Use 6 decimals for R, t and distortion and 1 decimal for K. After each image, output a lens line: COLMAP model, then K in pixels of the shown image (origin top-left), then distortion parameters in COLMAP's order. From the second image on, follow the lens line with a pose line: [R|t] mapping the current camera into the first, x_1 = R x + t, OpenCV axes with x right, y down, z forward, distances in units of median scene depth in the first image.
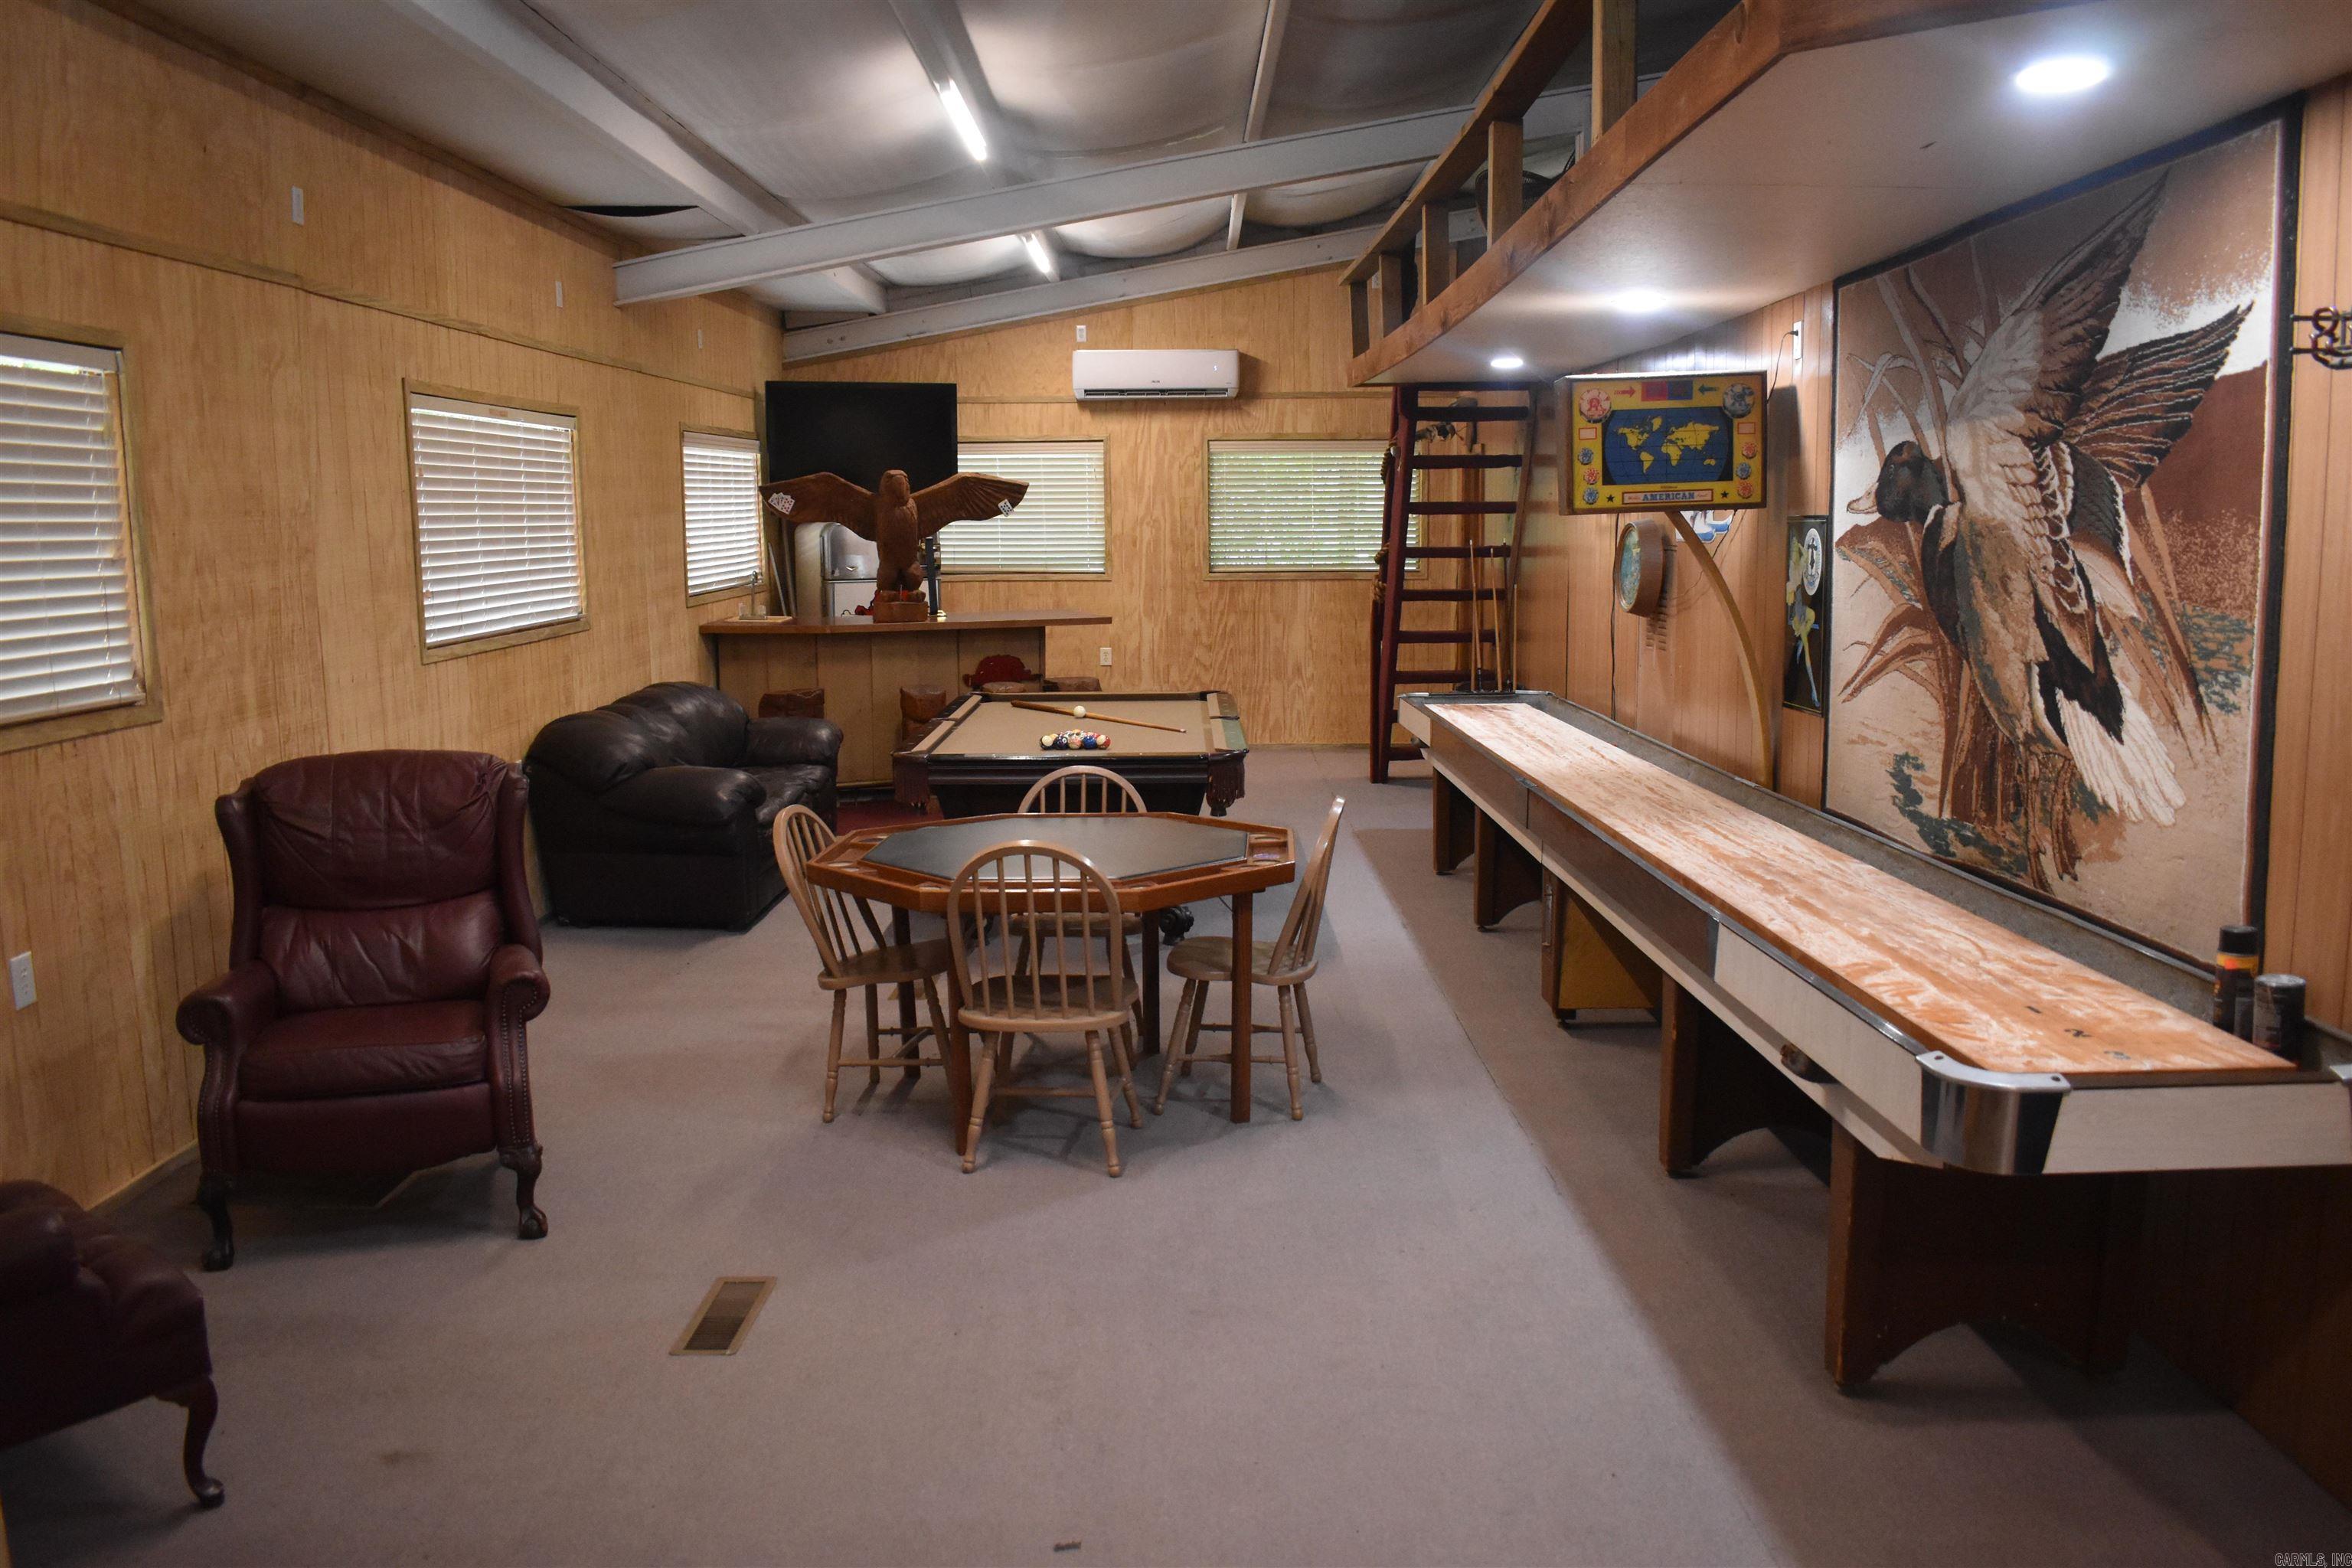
lens RADIAL K [[1850.5, 0, 1176.0], [0, 1850.5, 784.0], [0, 0, 1]] dist [-0.107625, 0.043904]
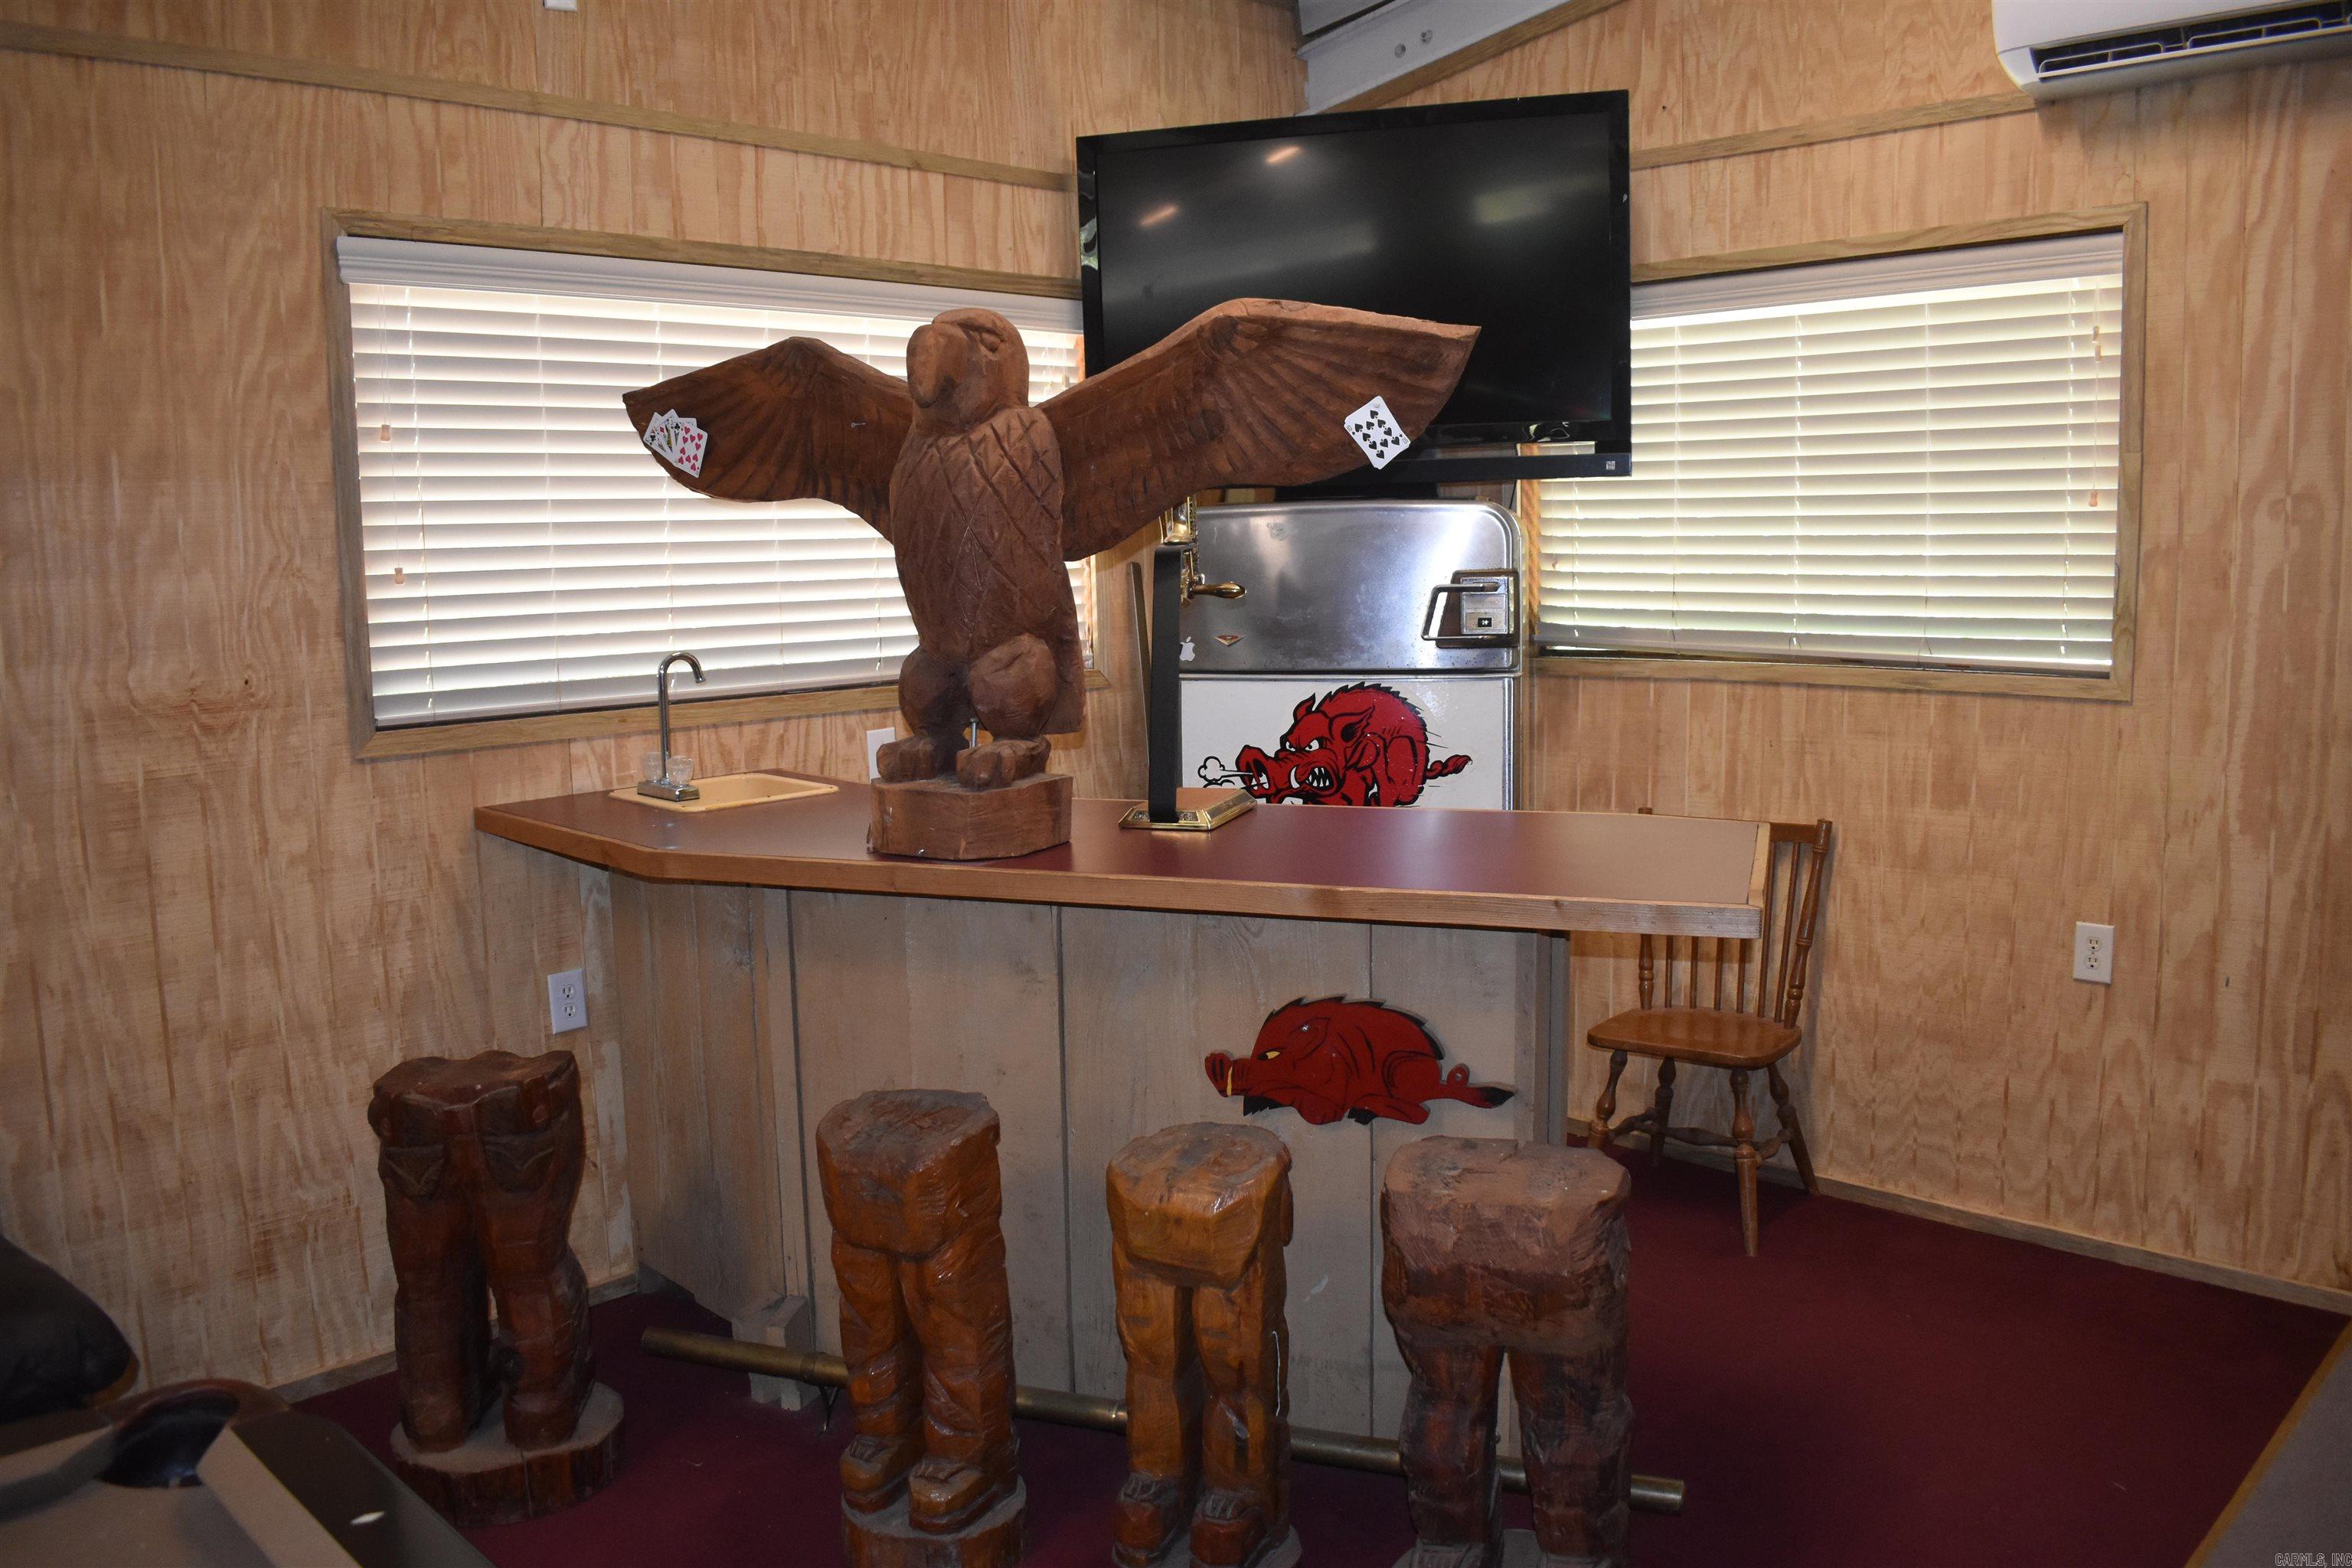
lens RADIAL K [[1850.5, 0, 1176.0], [0, 1850.5, 784.0], [0, 0, 1]] dist [-0.107625, 0.043904]
pose [[0.706891, 0.083226, -0.702409, 0.087373], [-0.089477, 0.995598, 0.027917, -0.131241], [0.701640, 0.043115, 0.711226, 0.987997]]
